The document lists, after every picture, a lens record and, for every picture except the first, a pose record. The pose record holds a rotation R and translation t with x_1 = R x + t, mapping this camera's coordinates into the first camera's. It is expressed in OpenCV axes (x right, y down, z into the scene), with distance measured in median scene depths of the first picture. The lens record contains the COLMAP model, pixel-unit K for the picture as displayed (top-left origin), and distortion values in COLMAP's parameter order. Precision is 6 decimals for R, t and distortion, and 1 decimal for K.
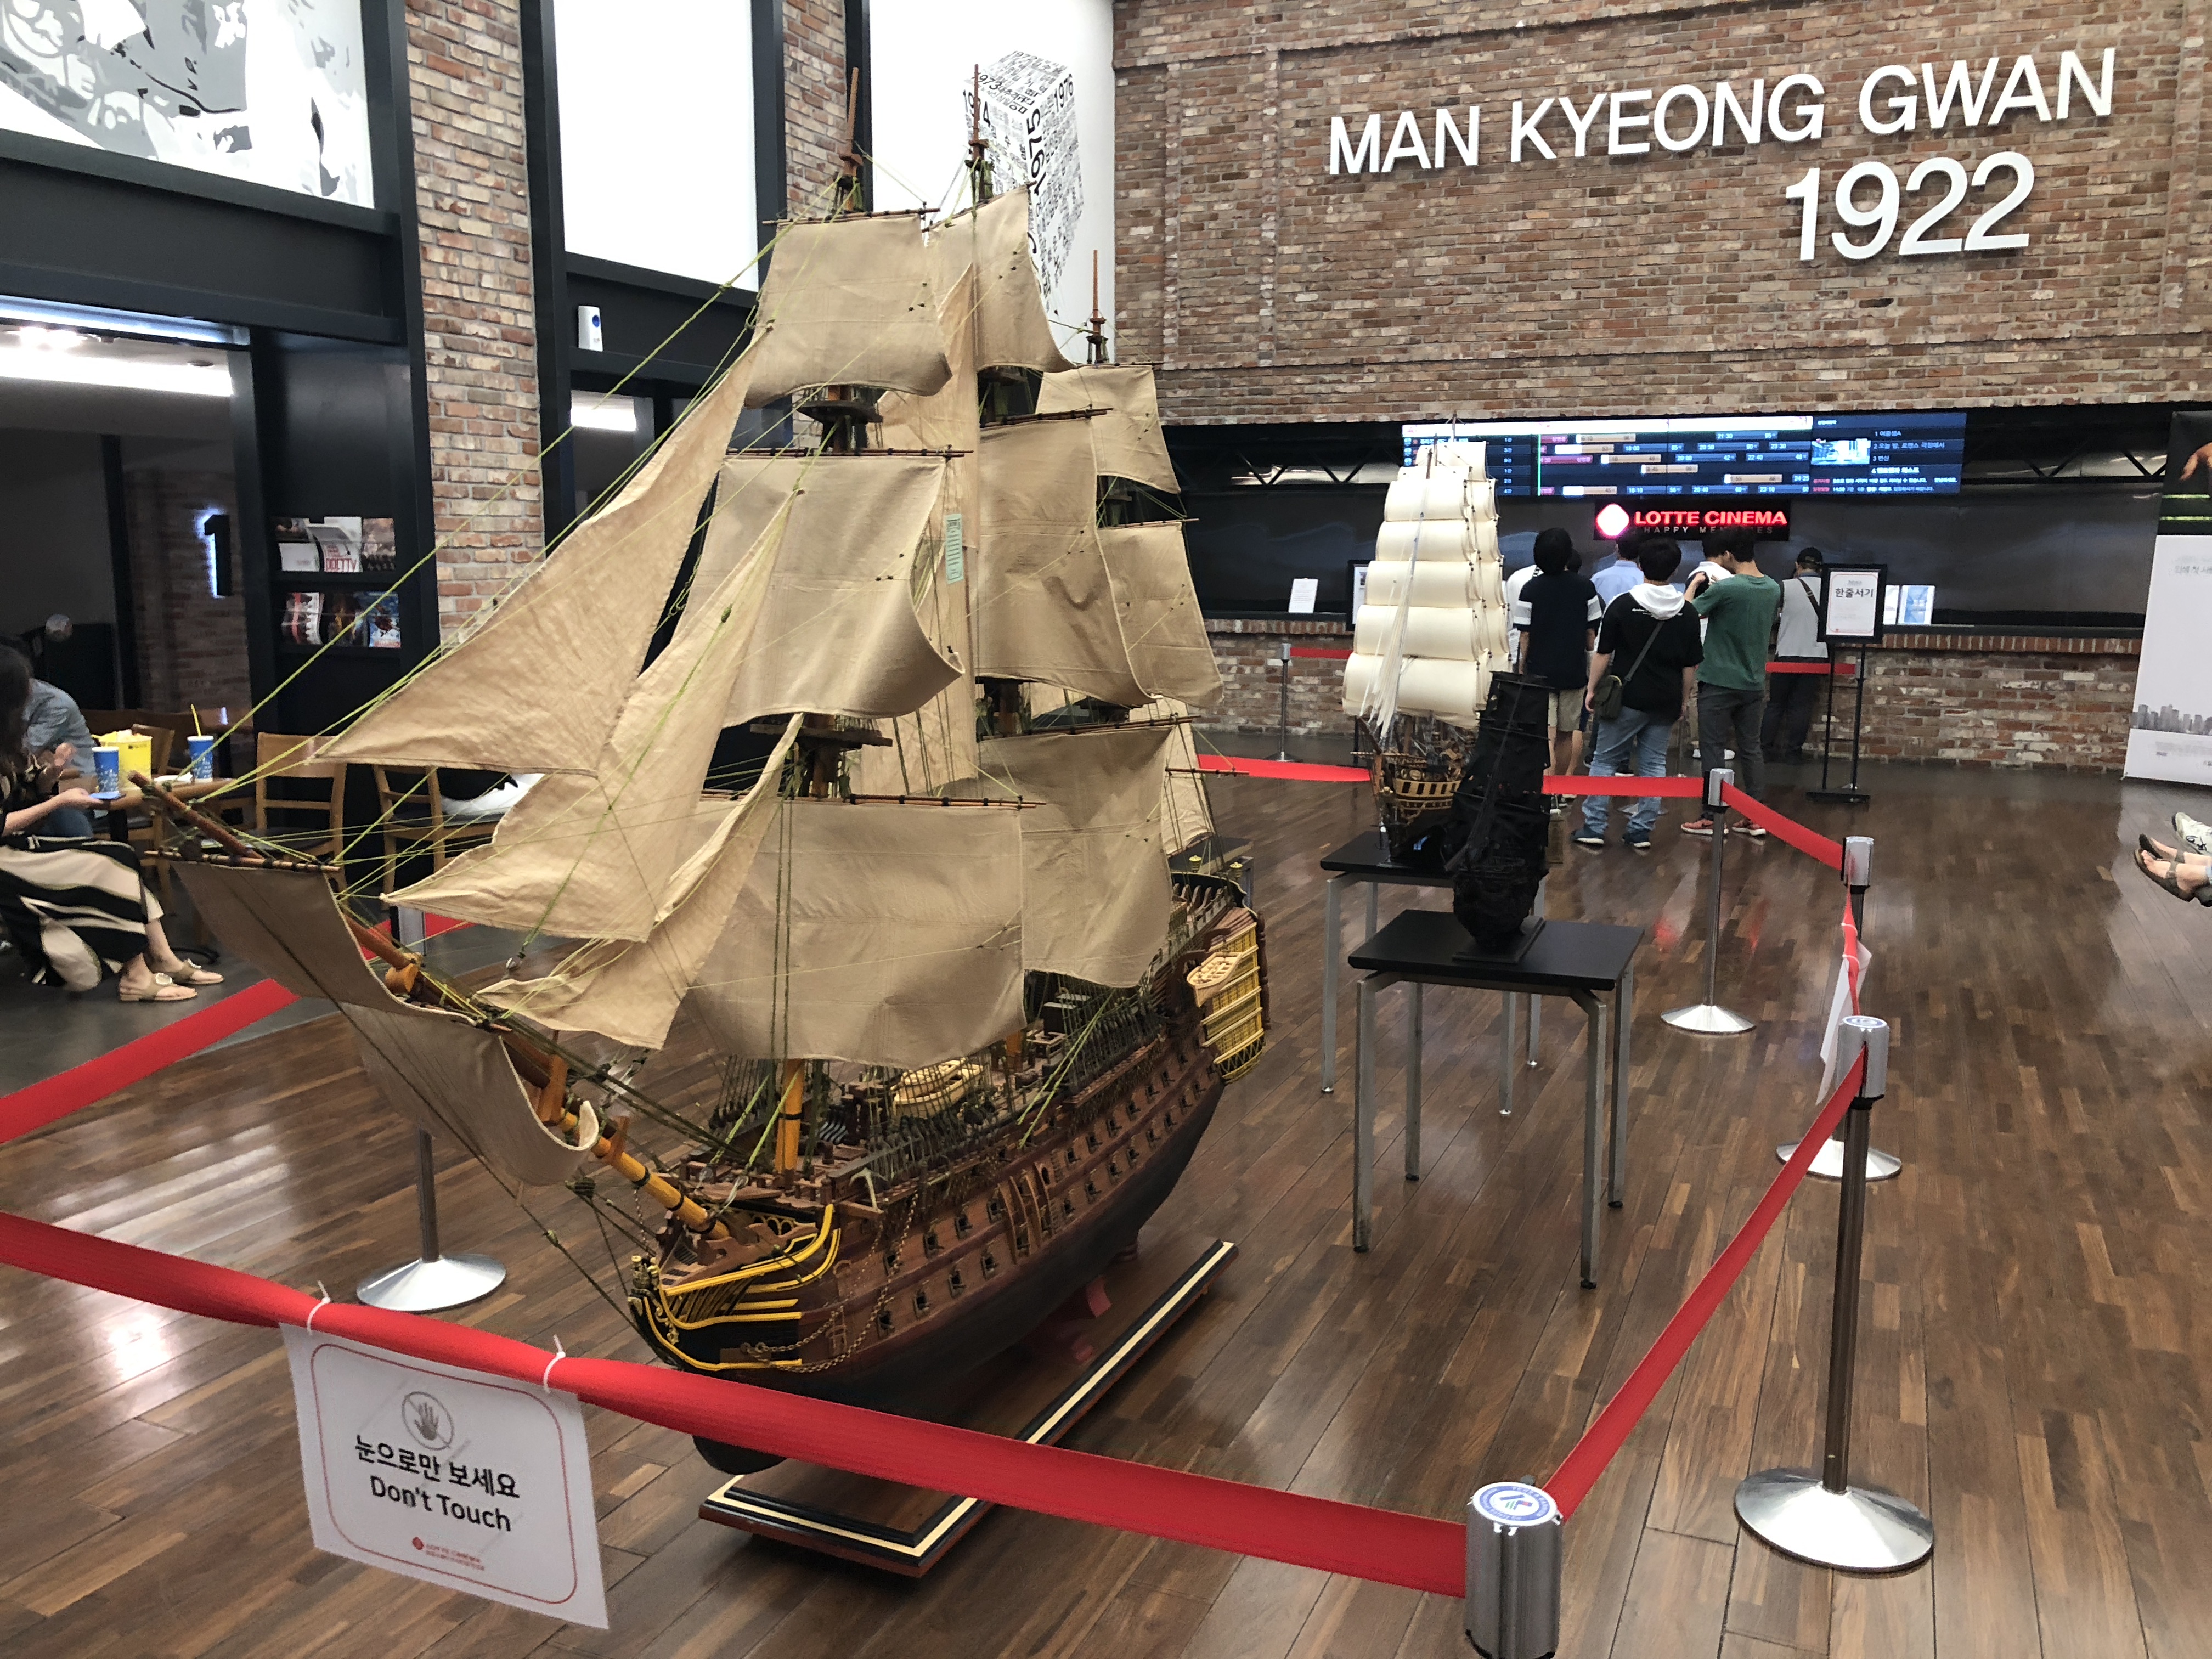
lens RADIAL K [[1764.0, 0, 1095.6], [0, 1764.0, 828.4], [0, 0, 1]] dist [0.057602, -0.090349]
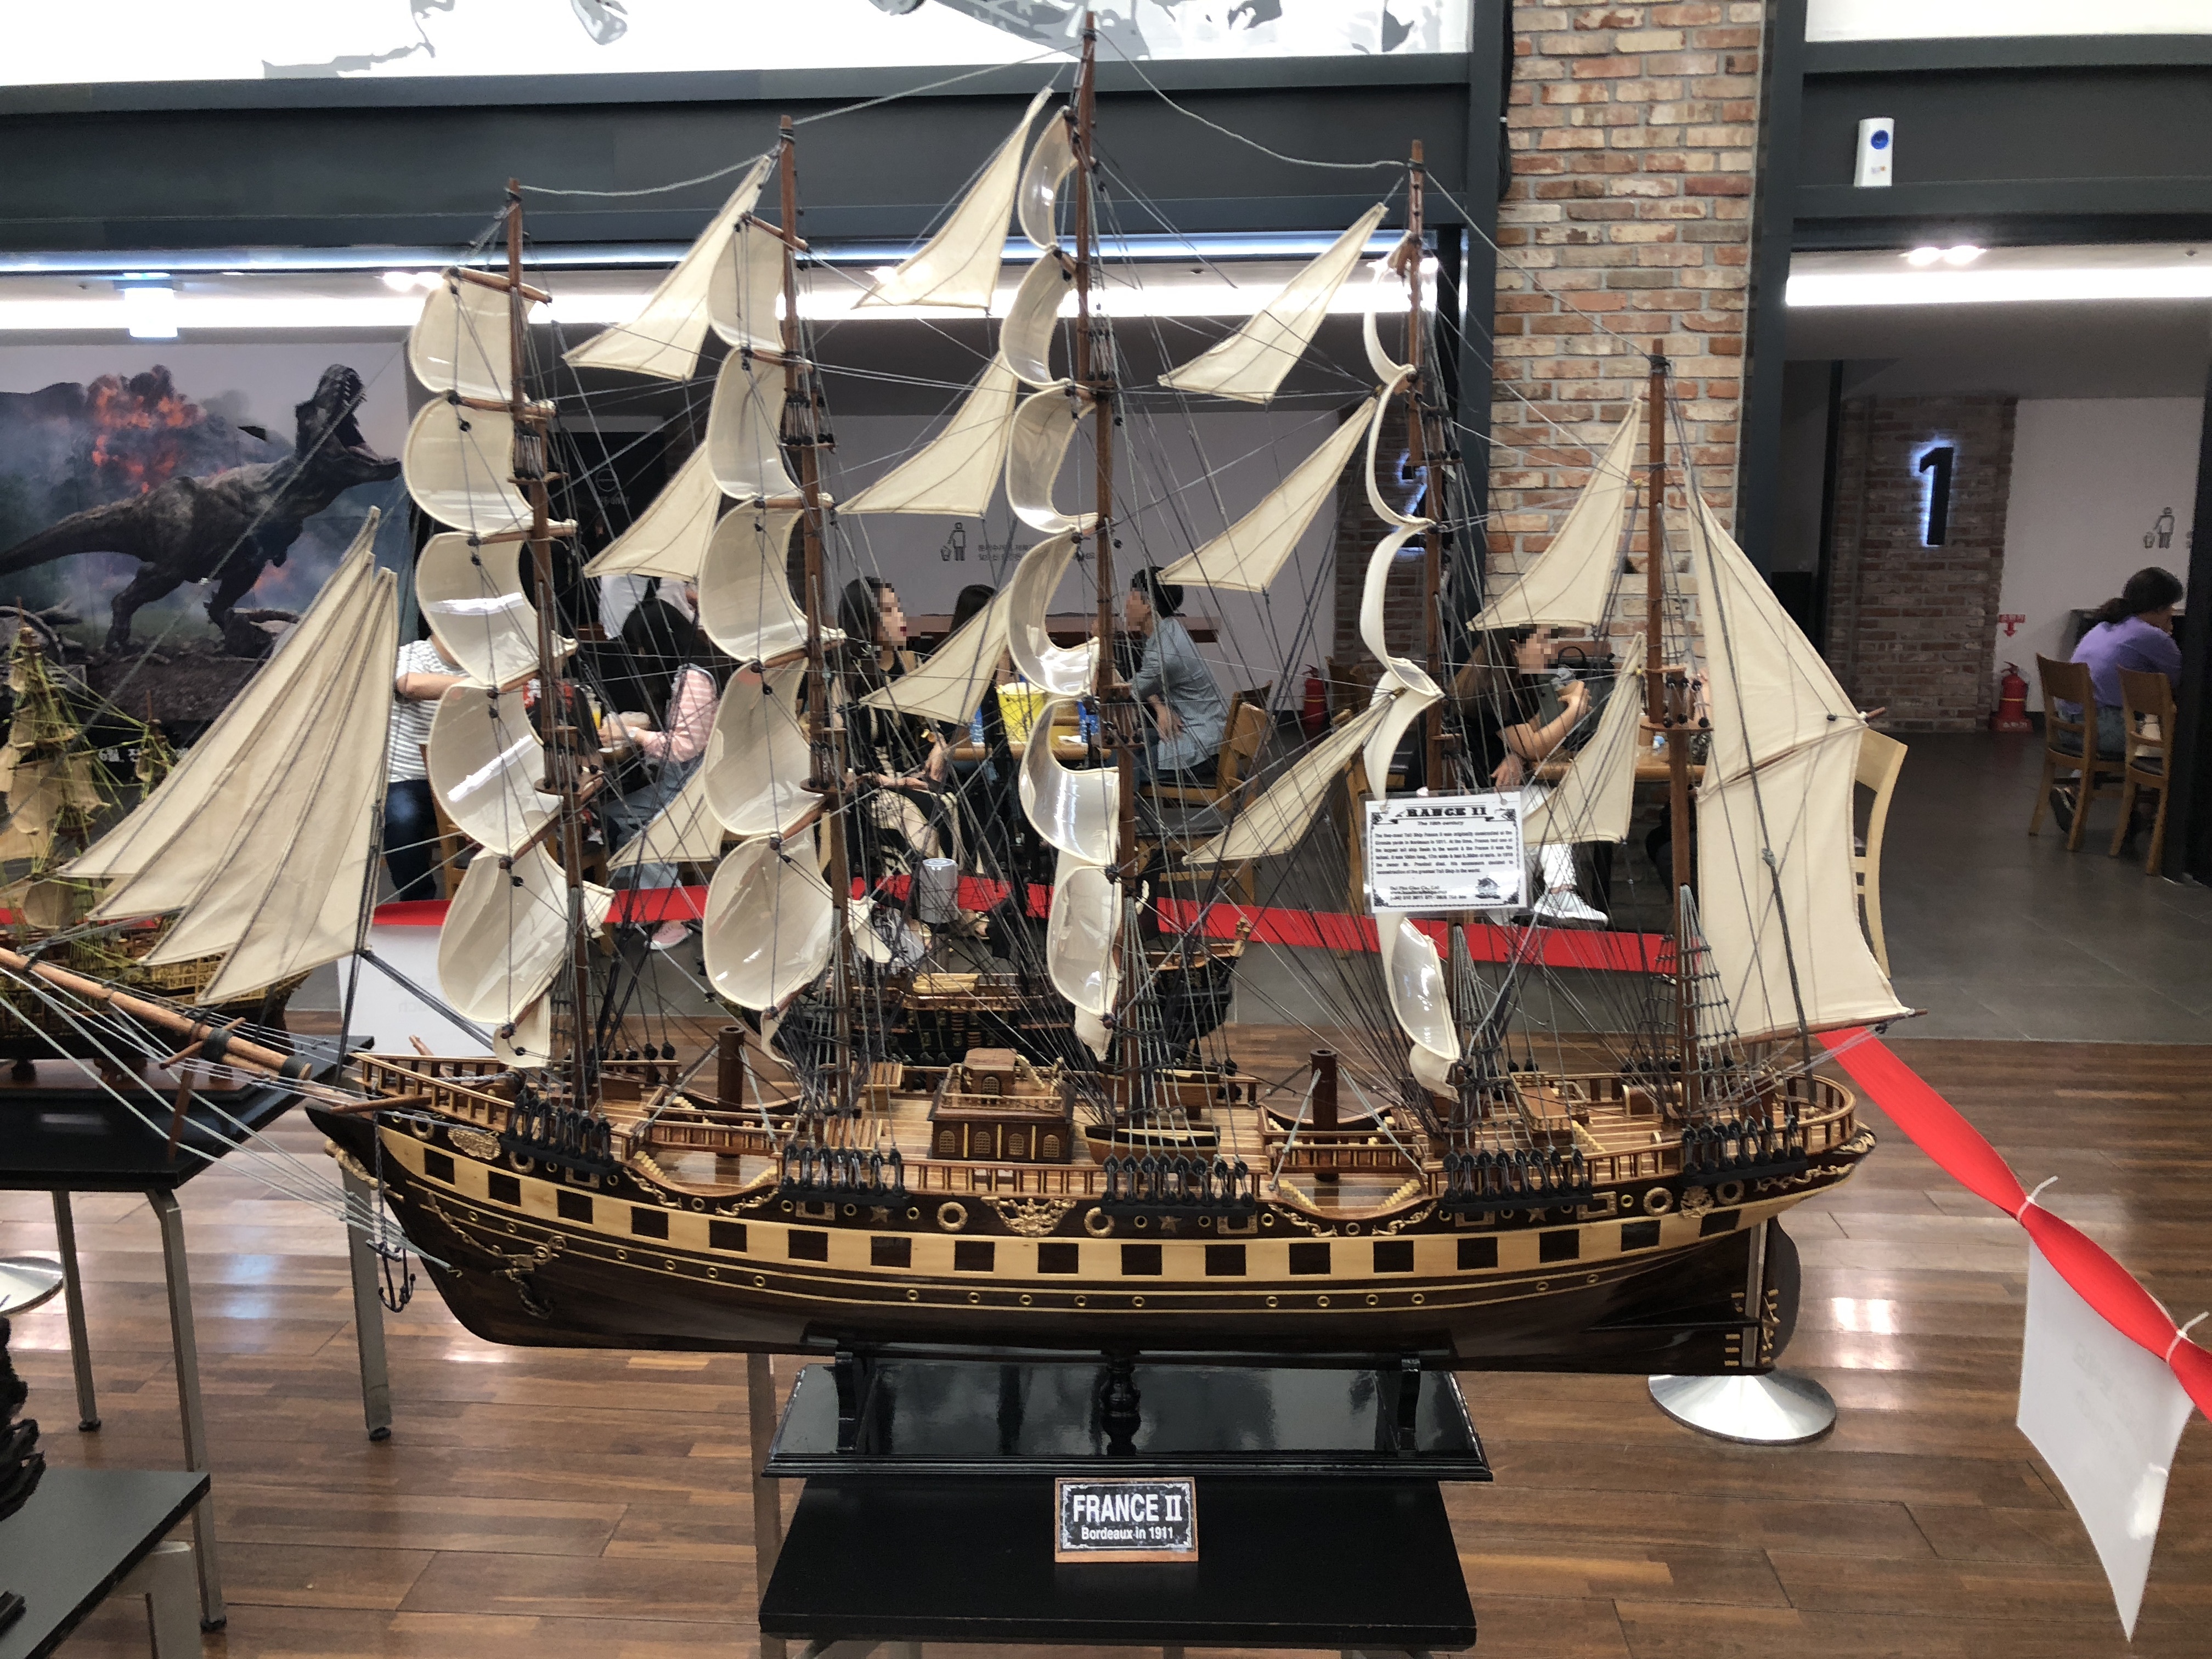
lens RADIAL K [[1764.0, 0, 1111.8], [0, 1764.0, 825.1], [0, 0, 1]] dist [0.057602, -0.090349]
pose [[0.271624, 0.189760, -0.943510, 0.328391], [-0.159830, 0.975649, 0.150211, -0.099842], [0.949039, 0.110000, 0.295339, 0.605813]]
